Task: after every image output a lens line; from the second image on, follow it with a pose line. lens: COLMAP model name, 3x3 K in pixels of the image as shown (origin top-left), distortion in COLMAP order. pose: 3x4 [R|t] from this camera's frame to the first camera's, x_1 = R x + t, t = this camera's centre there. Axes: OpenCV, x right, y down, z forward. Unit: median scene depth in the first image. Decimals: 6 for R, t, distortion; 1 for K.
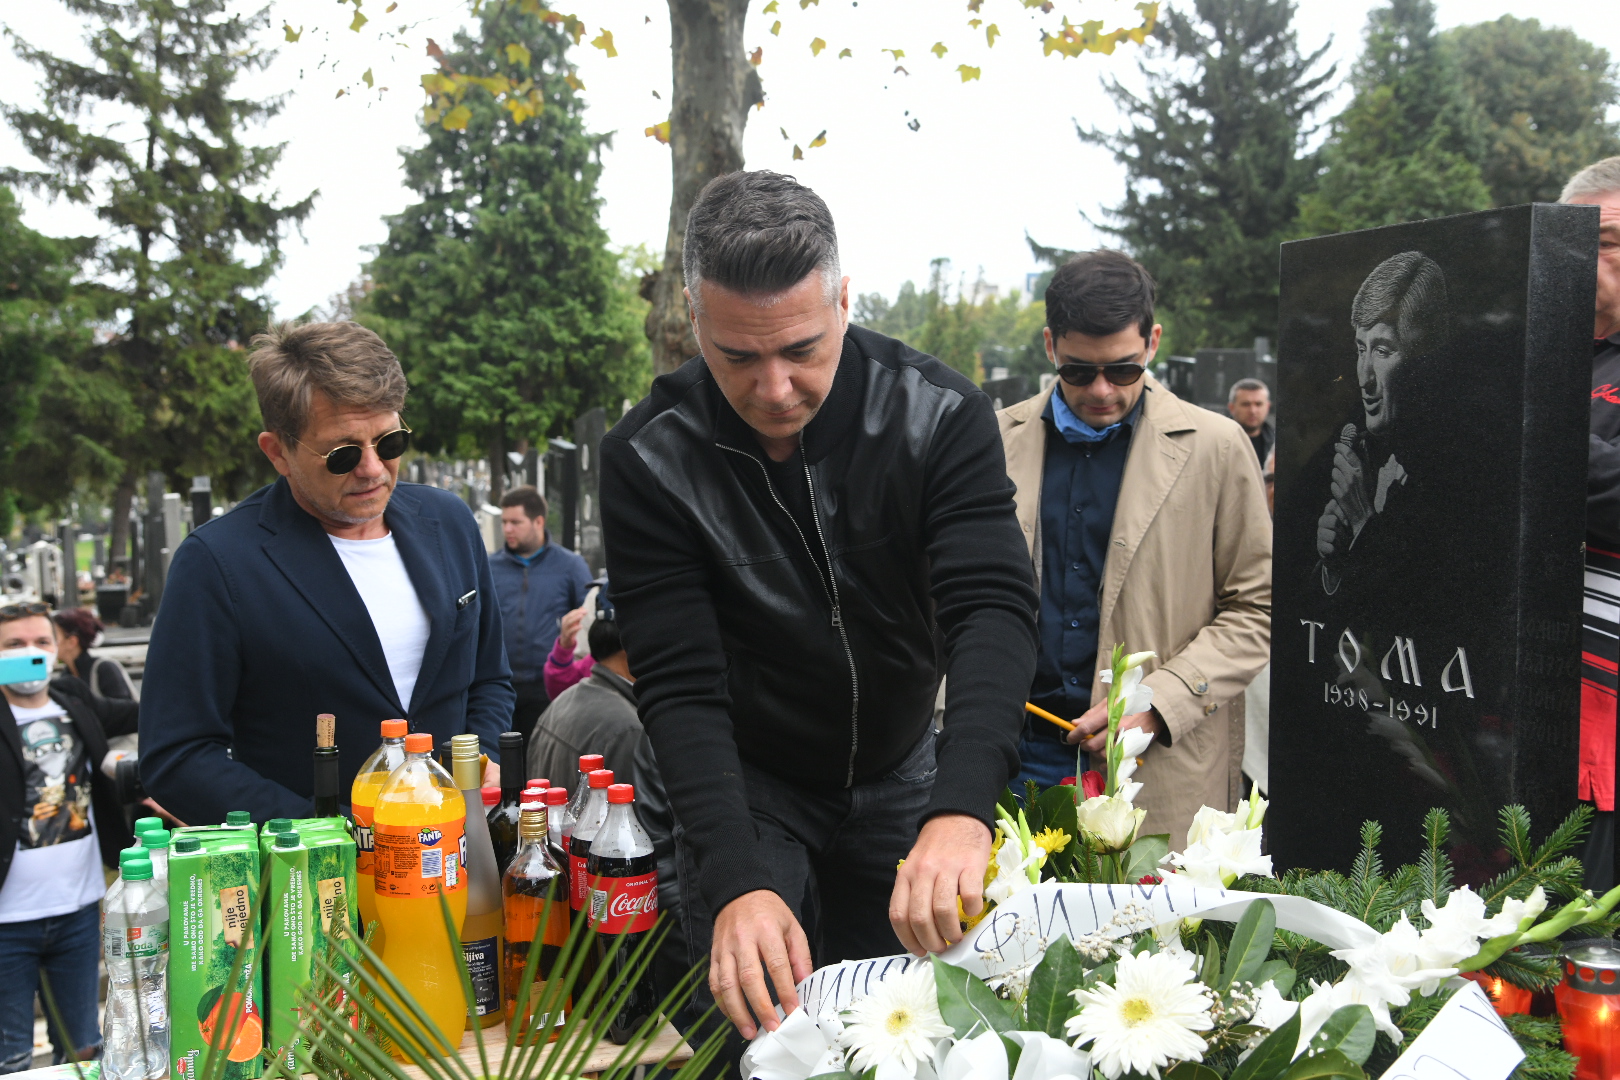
lens RADIAL K [[1884.6, 0, 811.0], [0, 1884.6, 534.0], [0, 0, 1]] dist [0.165588, 0.000000]
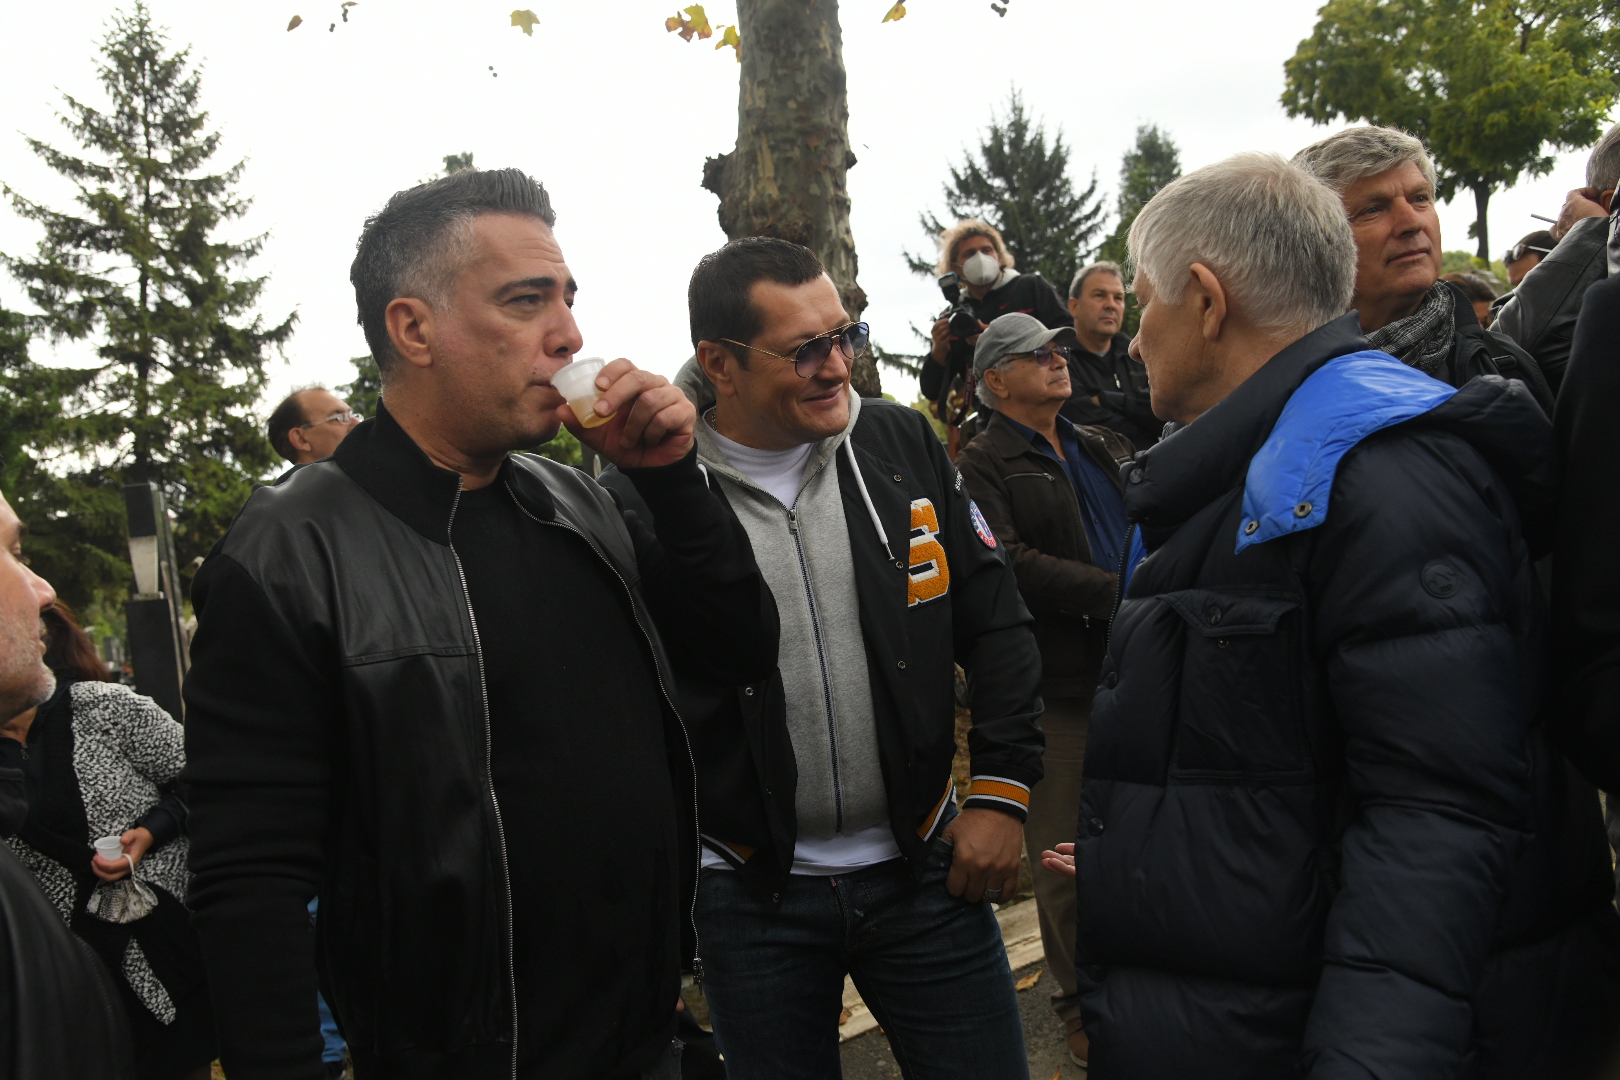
lens RADIAL K [[1301.4, 0, 793.2], [0, 1301.4, 563.0], [0, 0, 1]] dist [-0.029347, 0.044819]
pose [[0.991704, -0.083339, 0.097866, -0.053945], [0.087660, 0.995319, -0.040700, 0.021703], [-0.094016, 0.048941, 0.994367, 0.223368]]
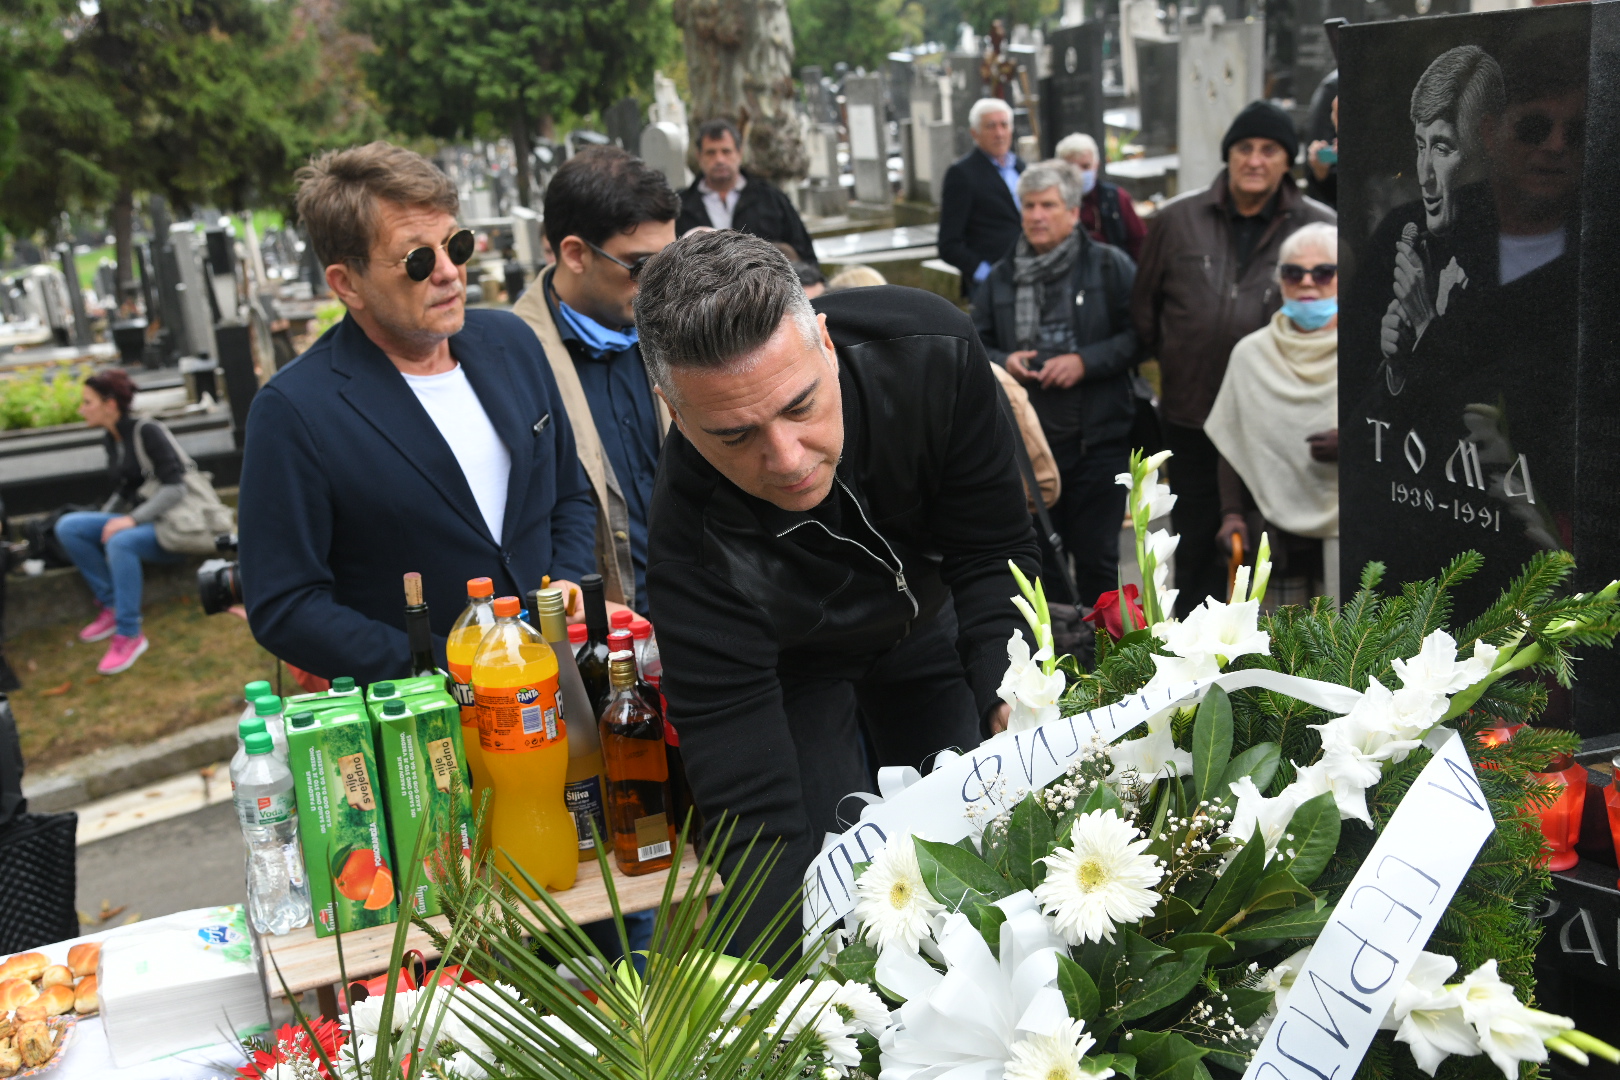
lens RADIAL K [[2062.8, 0, 810.4], [0, 2062.8, 542.1], [0, 0, 1]] dist [0.238609, 0.000000]
pose [[0.996563, -0.071020, -0.042652, 0.001093], [0.077240, 0.982678, 0.168455, -0.011539], [0.029950, -0.171170, 0.984786, -0.011709]]
